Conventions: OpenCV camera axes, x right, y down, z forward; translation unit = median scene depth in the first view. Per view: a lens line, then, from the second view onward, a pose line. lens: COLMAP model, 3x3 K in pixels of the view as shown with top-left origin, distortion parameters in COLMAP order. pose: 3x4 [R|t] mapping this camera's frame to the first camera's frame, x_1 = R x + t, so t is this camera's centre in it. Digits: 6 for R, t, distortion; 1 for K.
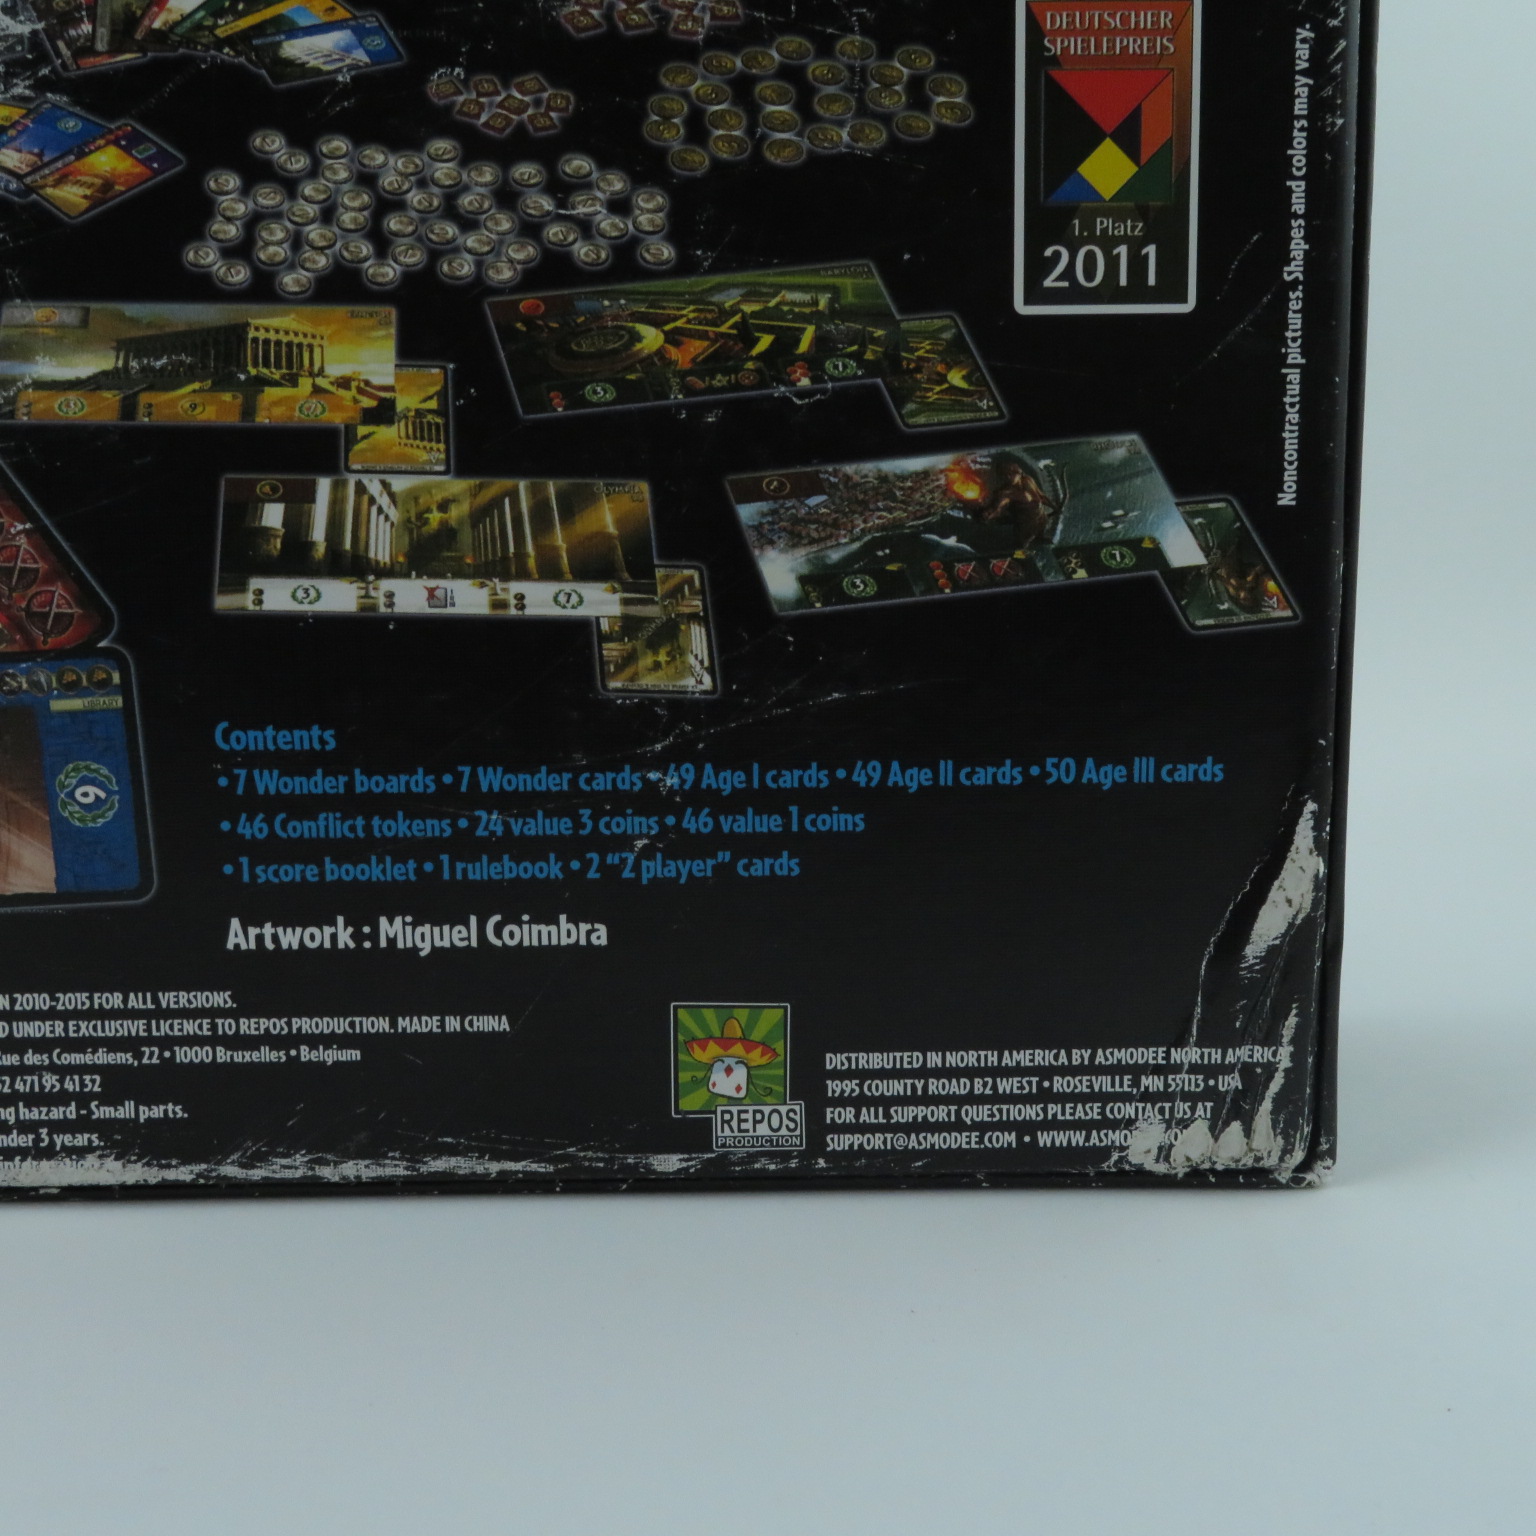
lens RADIAL K [[2326.2, 0, 780.4], [0, 2326.2, 769.7], [0, 0, 1]] dist [-0.007010, -0.028167]
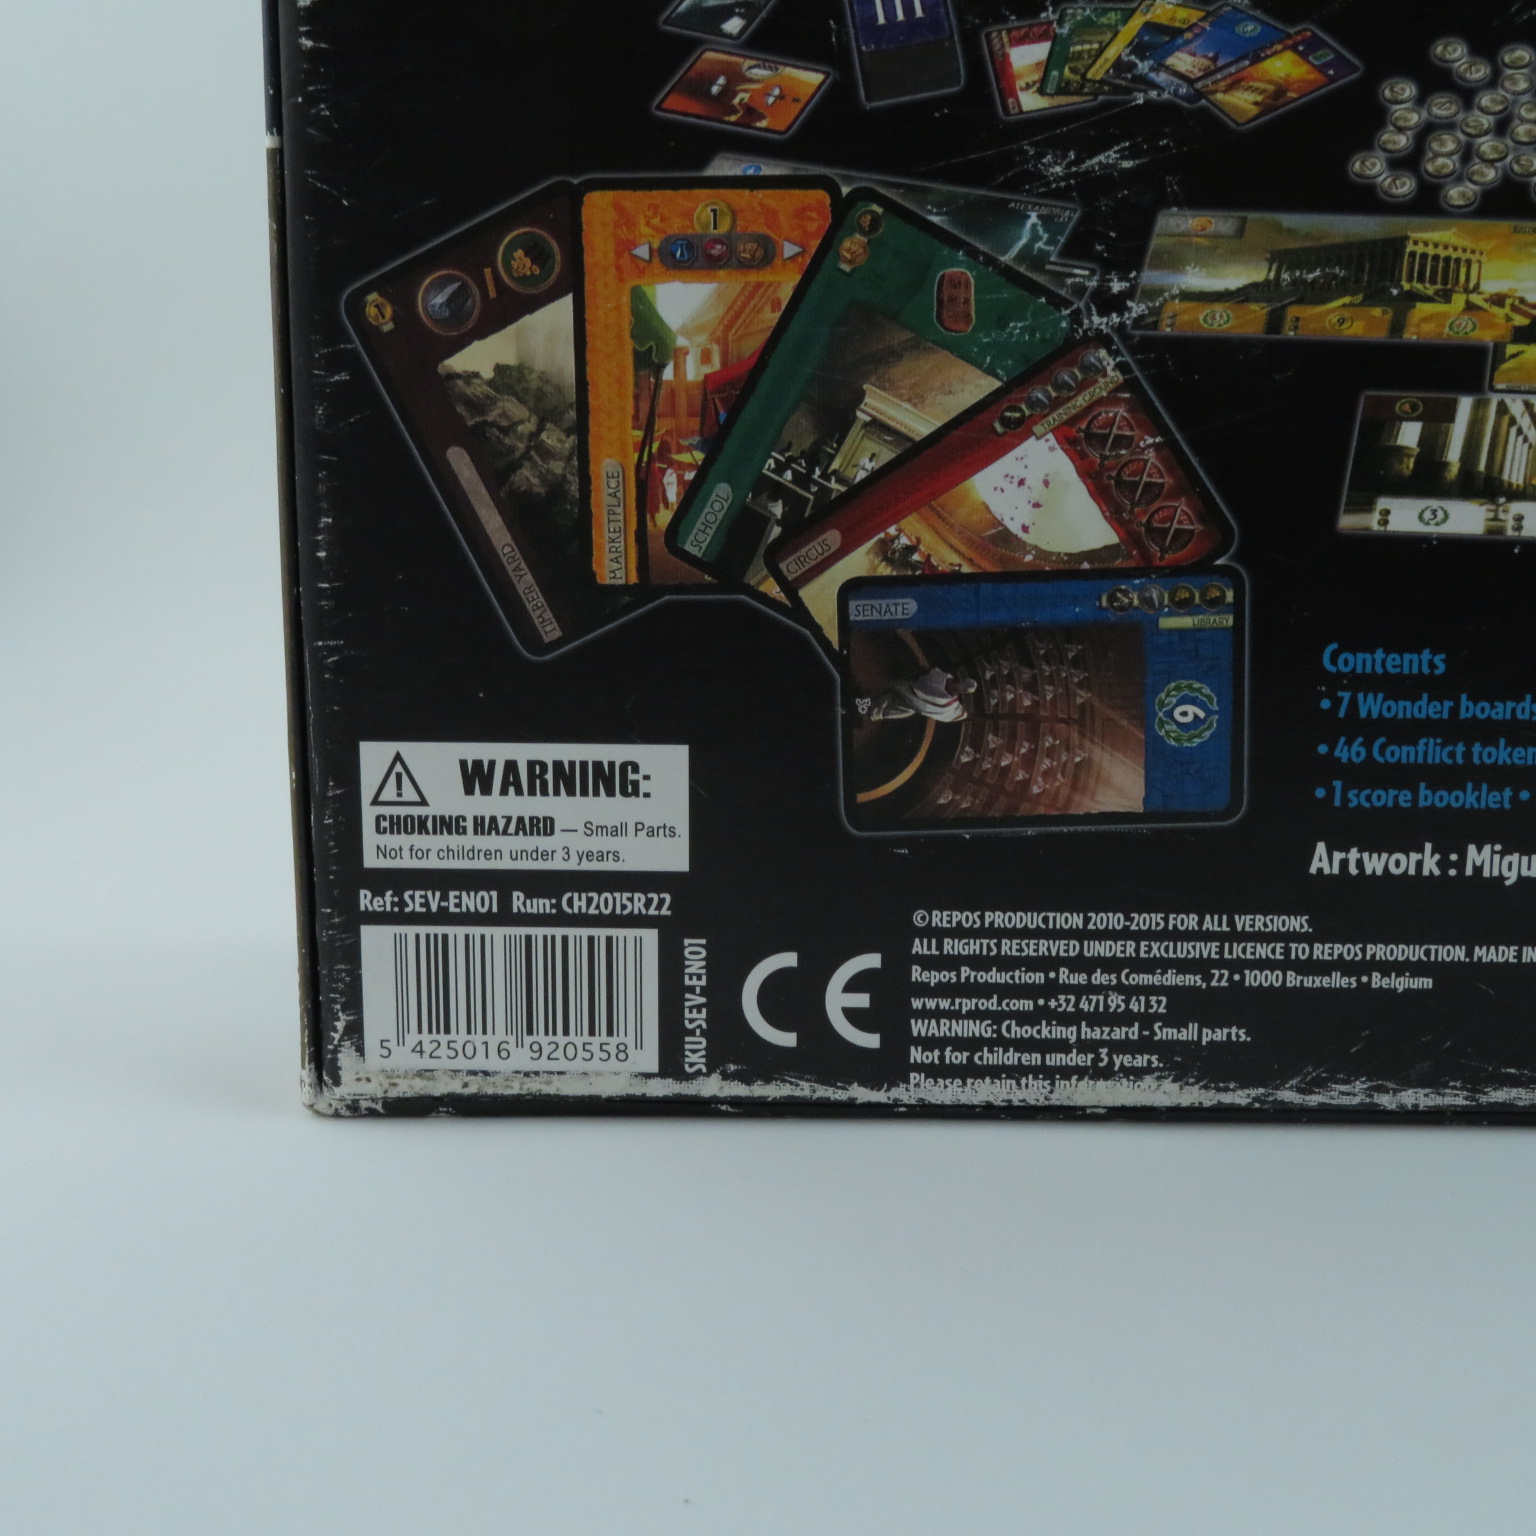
lens RADIAL K [[2326.2, 0, 780.4], [0, 2326.2, 769.7], [0, 0, 1]] dist [-0.007010, -0.028167]
pose [[0.999182, 0.024217, -0.032388, -0.457526], [-0.023018, 0.999054, 0.036894, 0.001983], [0.033251, -0.036118, 0.998794, 0.006912]]
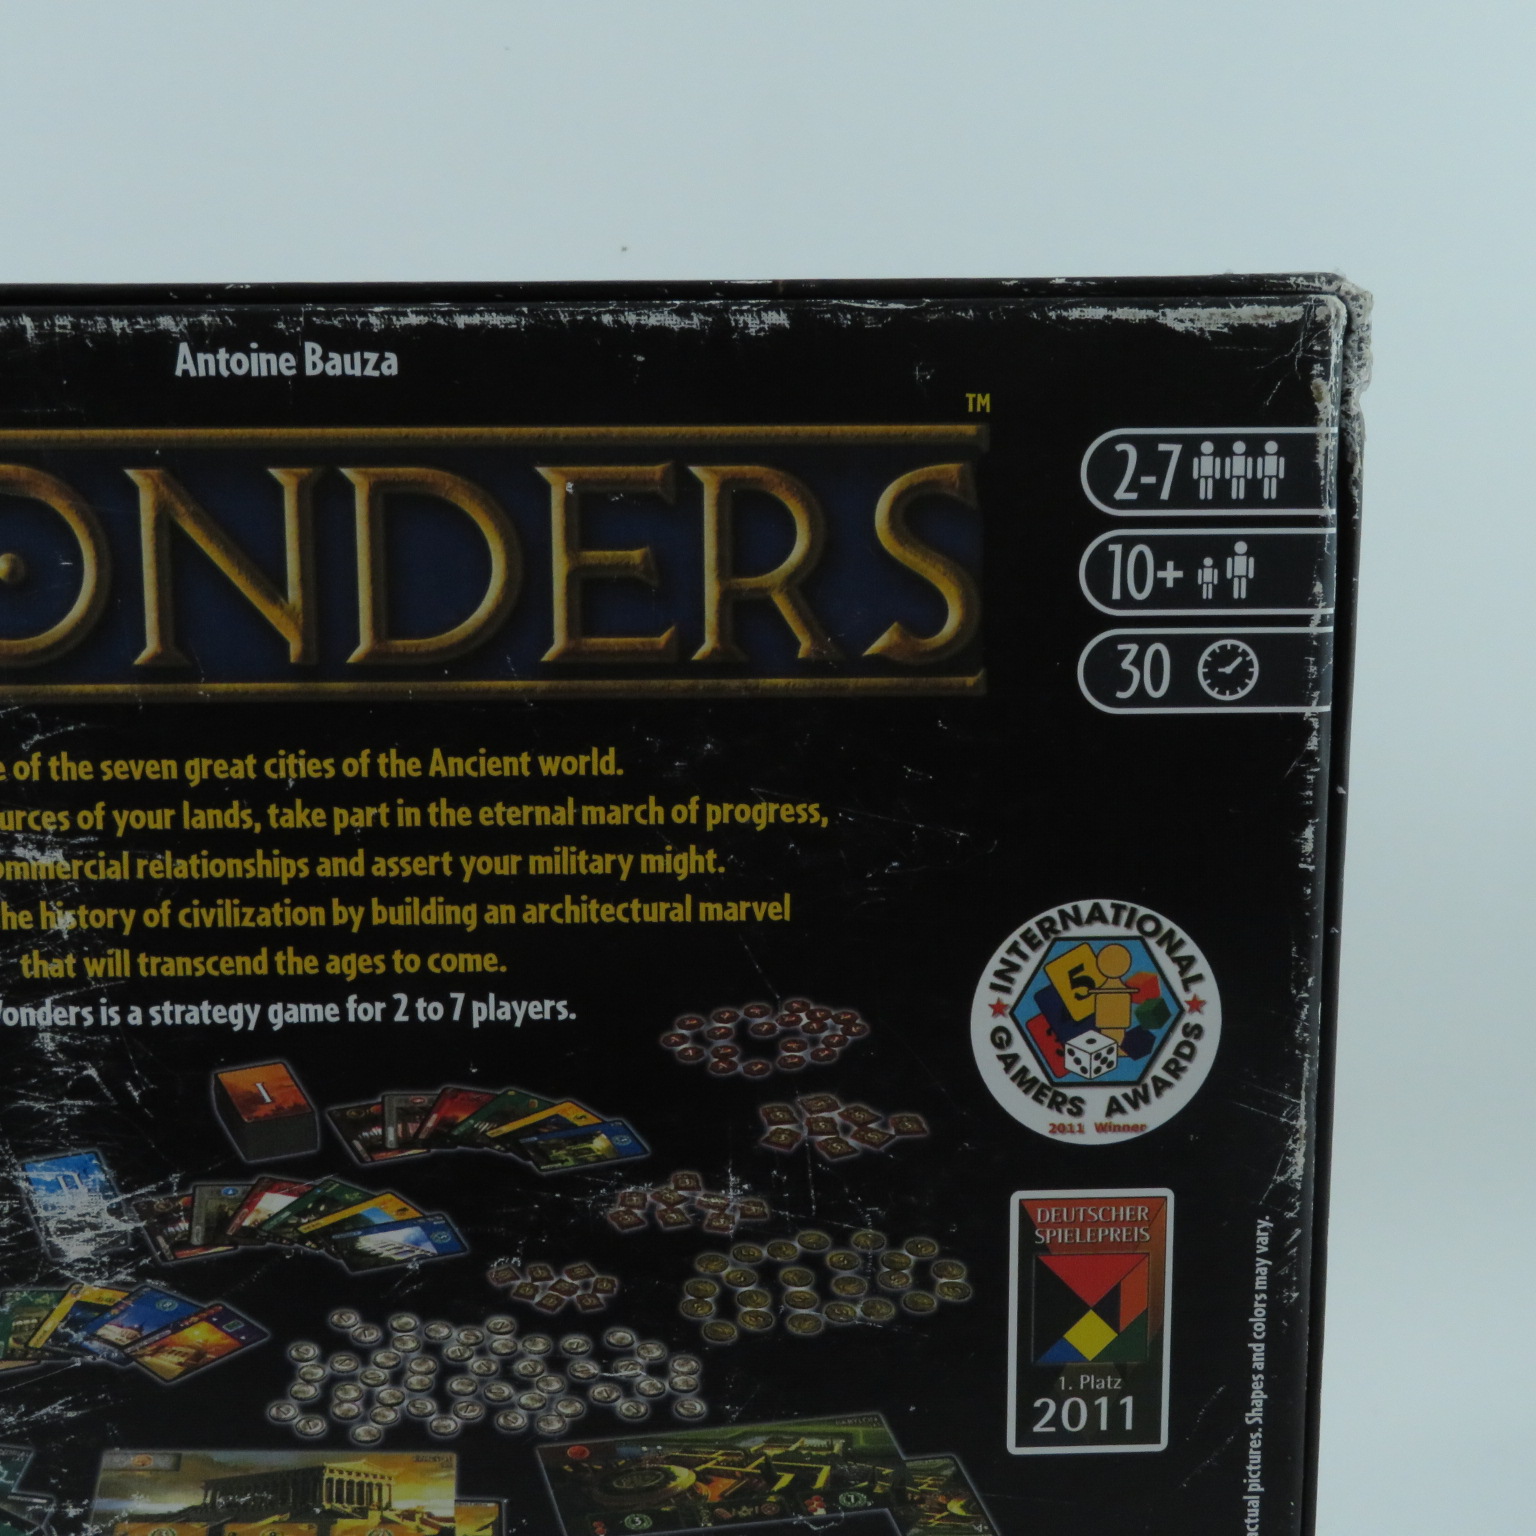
lens RADIAL K [[2326.2, 0, 780.4], [0, 2326.2, 769.7], [0, 0, 1]] dist [-0.007010, -0.028167]
pose [[0.999686, 0.006296, 0.024239, -0.038771], [-0.005707, 0.999688, -0.024301, -0.503590], [-0.024385, 0.024155, 0.999411, -0.130943]]
